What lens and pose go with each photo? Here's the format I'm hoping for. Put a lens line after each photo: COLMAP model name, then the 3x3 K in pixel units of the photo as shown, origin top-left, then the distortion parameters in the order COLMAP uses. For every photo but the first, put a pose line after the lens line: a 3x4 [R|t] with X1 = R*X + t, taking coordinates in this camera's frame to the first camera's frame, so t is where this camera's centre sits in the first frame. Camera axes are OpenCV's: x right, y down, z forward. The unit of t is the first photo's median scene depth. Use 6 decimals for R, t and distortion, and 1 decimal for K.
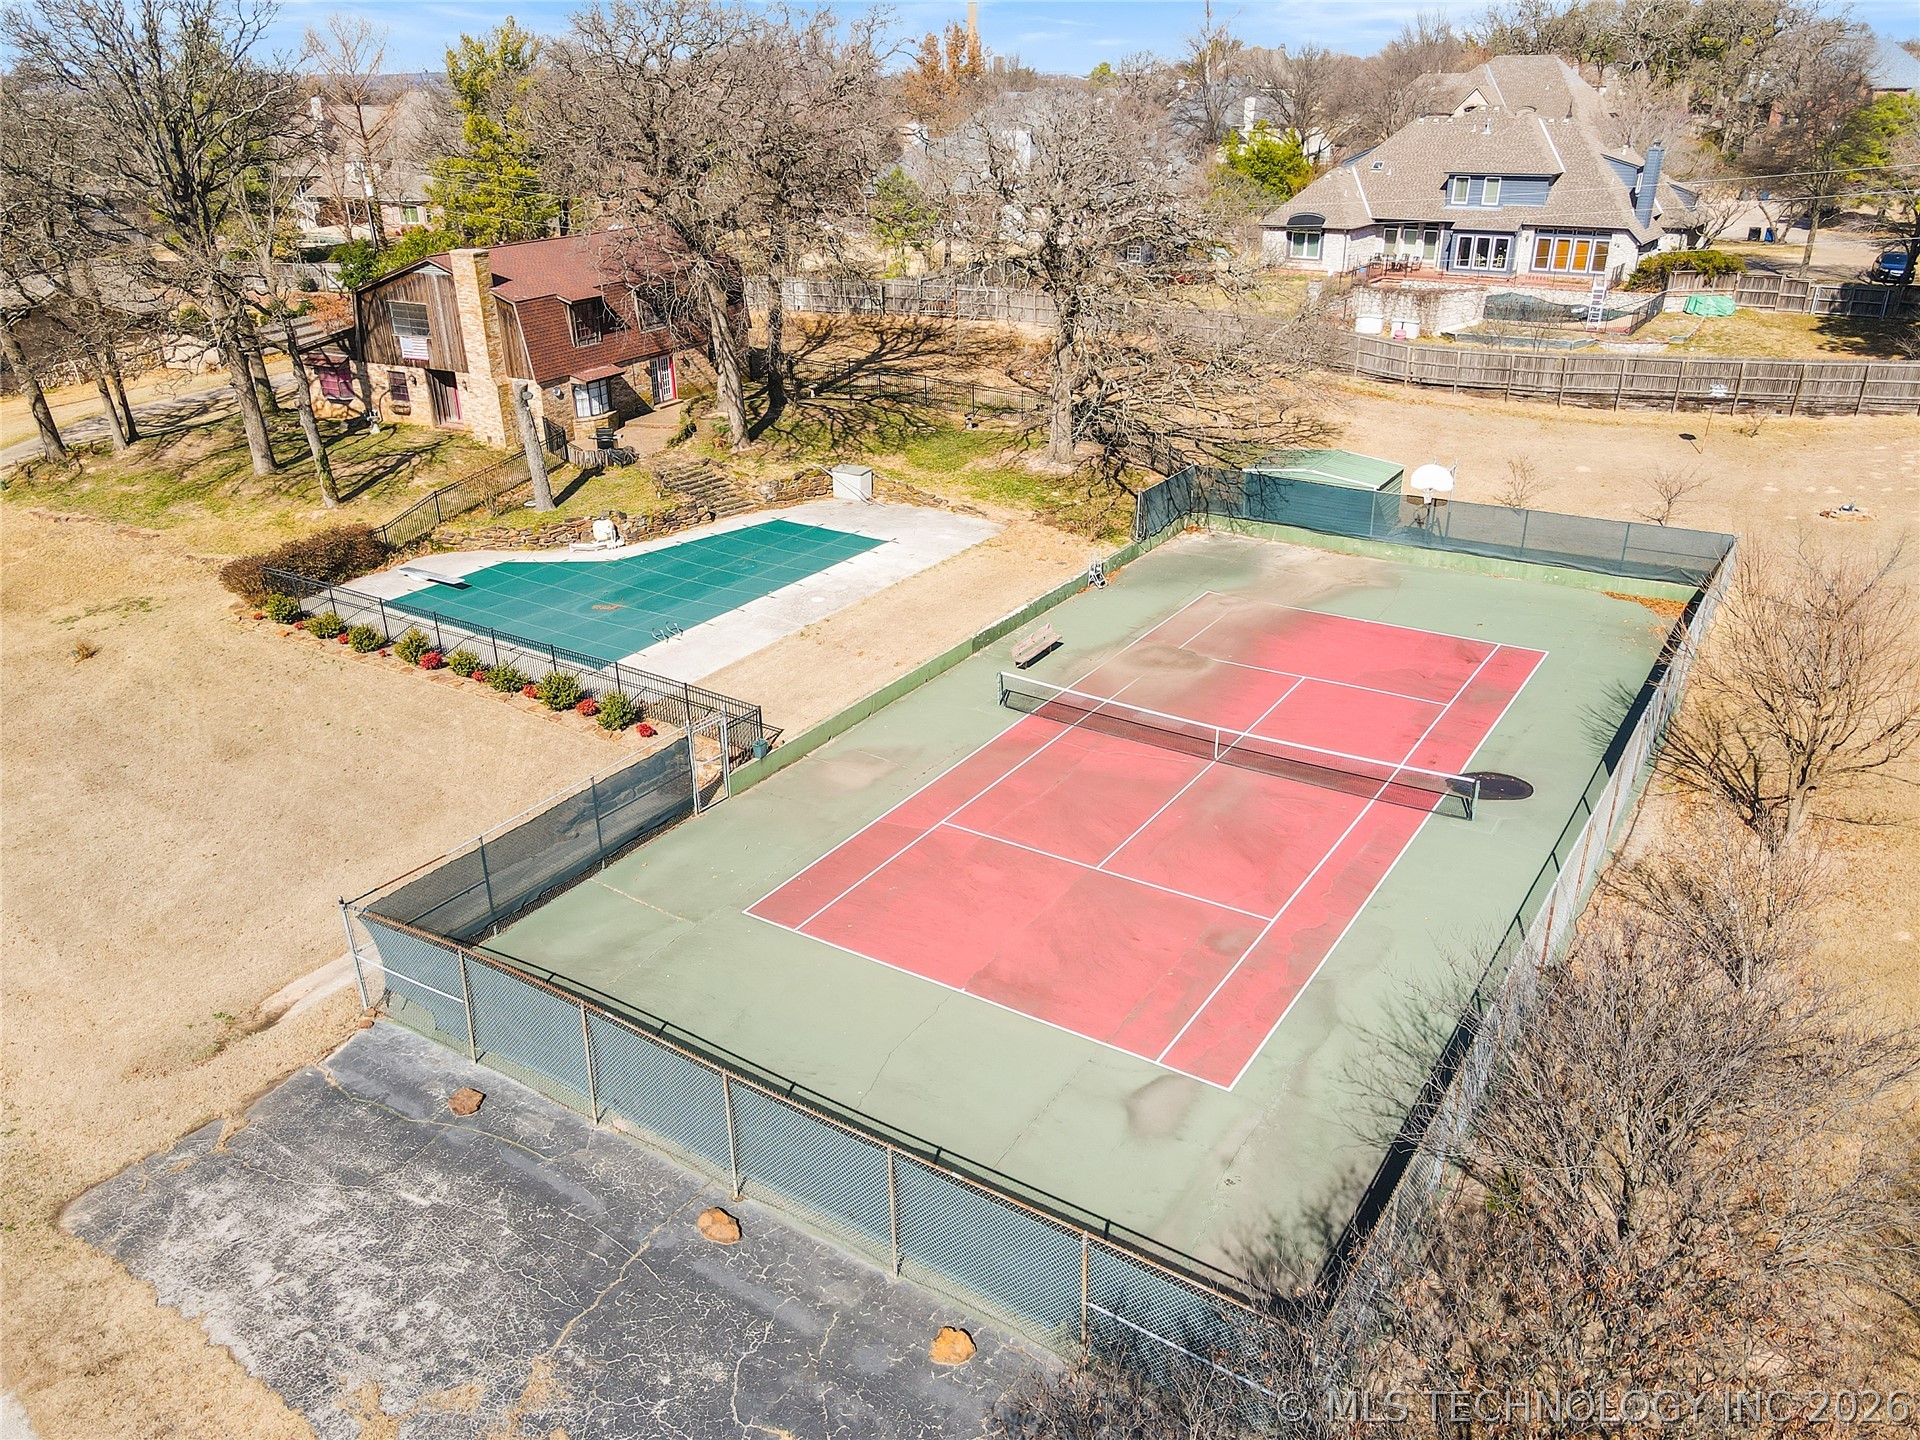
lens RADIAL K [[1405.8, 0, 944.4], [0, 1405.8, 720.9], [0, 0, 1]] dist [0.012733, 0.009846]
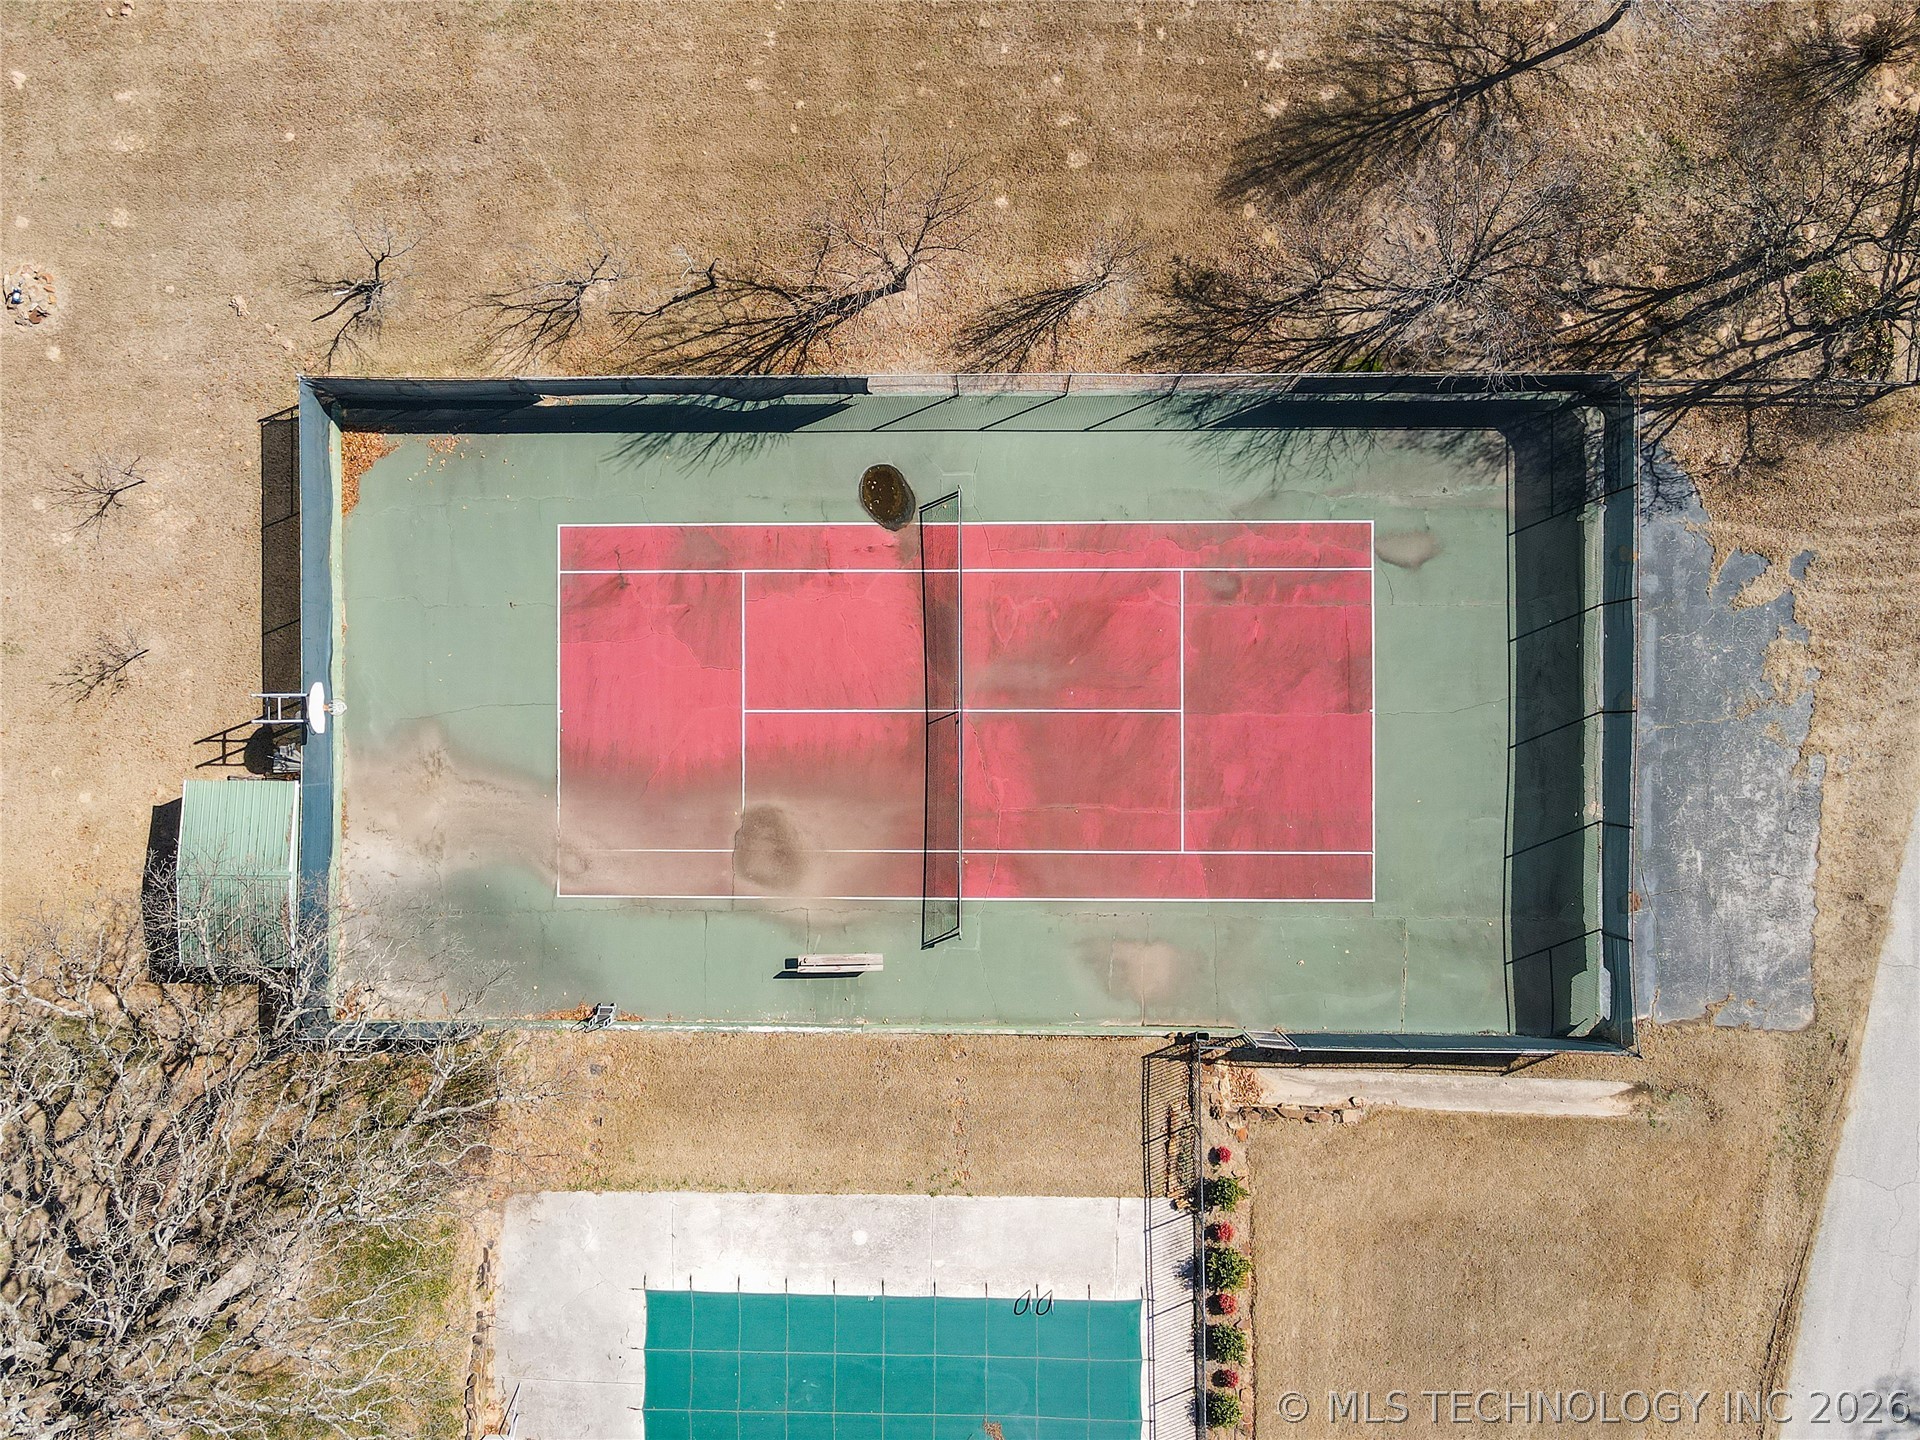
lens RADIAL K [[1405.8, 0, 944.4], [0, 1405.8, 720.9], [0, 0, 1]] dist [0.012733, 0.009846]
pose [[-0.551055, -0.832903, 0.051095, 0.113126], [0.383937, -0.198698, 0.901727, -0.852584], [-0.740899, 0.516519, 0.429276, 0.441471]]
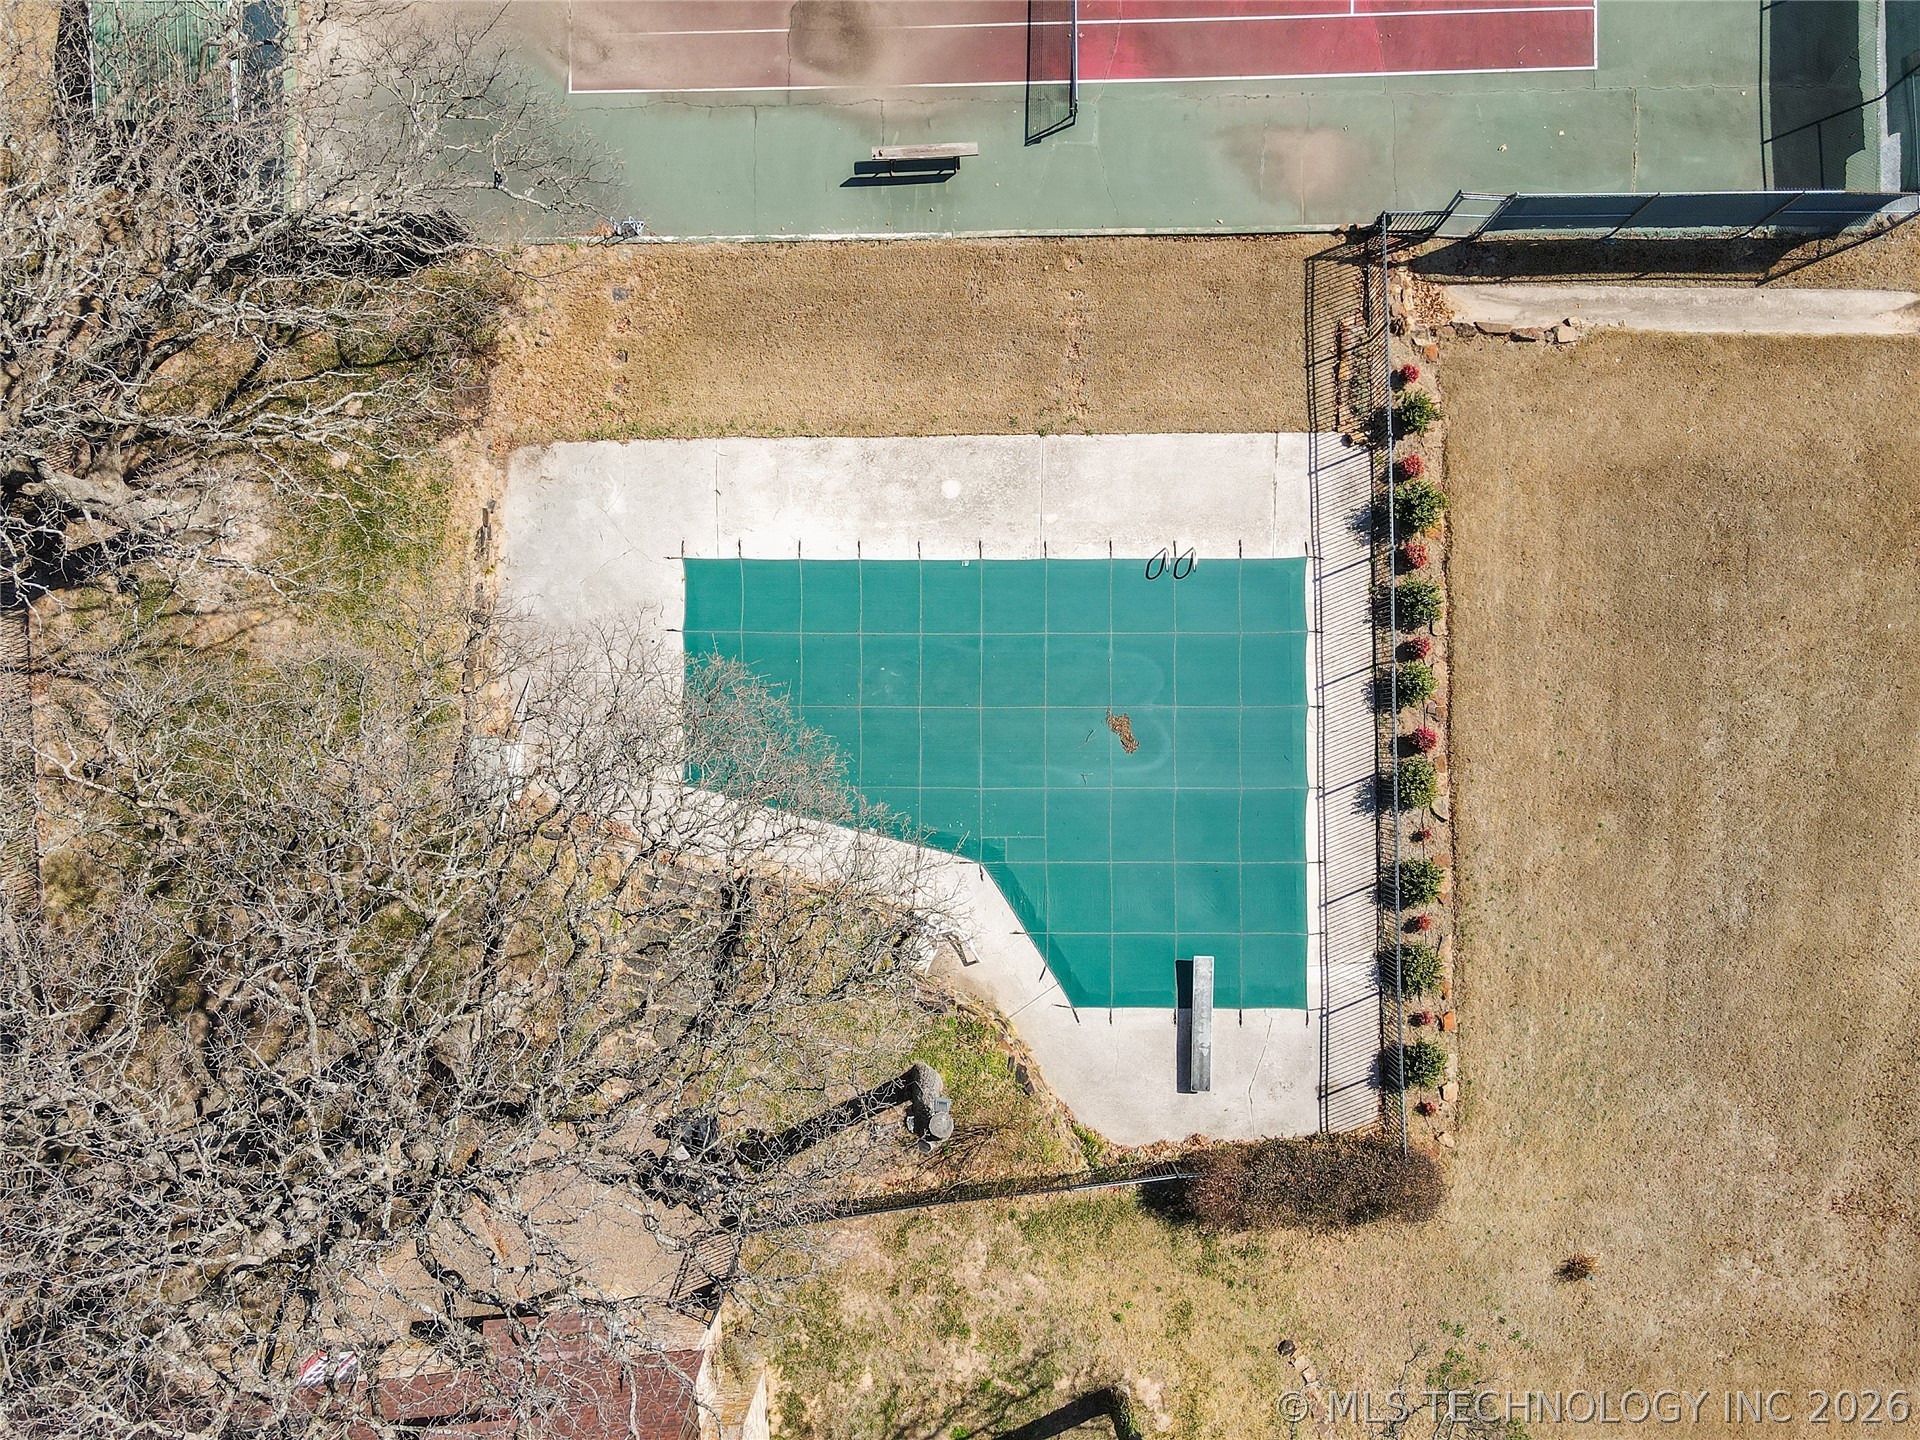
lens RADIAL K [[1370.1, 0, 952.9], [0, 1370.1, 759.9], [0, 0, 1]] dist [0.001672, 0.007675]
pose [[-0.555948, -0.829669, 0.050707, -0.253545], [0.391799, -0.207760, 0.896286, -0.778833], [-0.733086, 0.518156, 0.440567, 0.818585]]
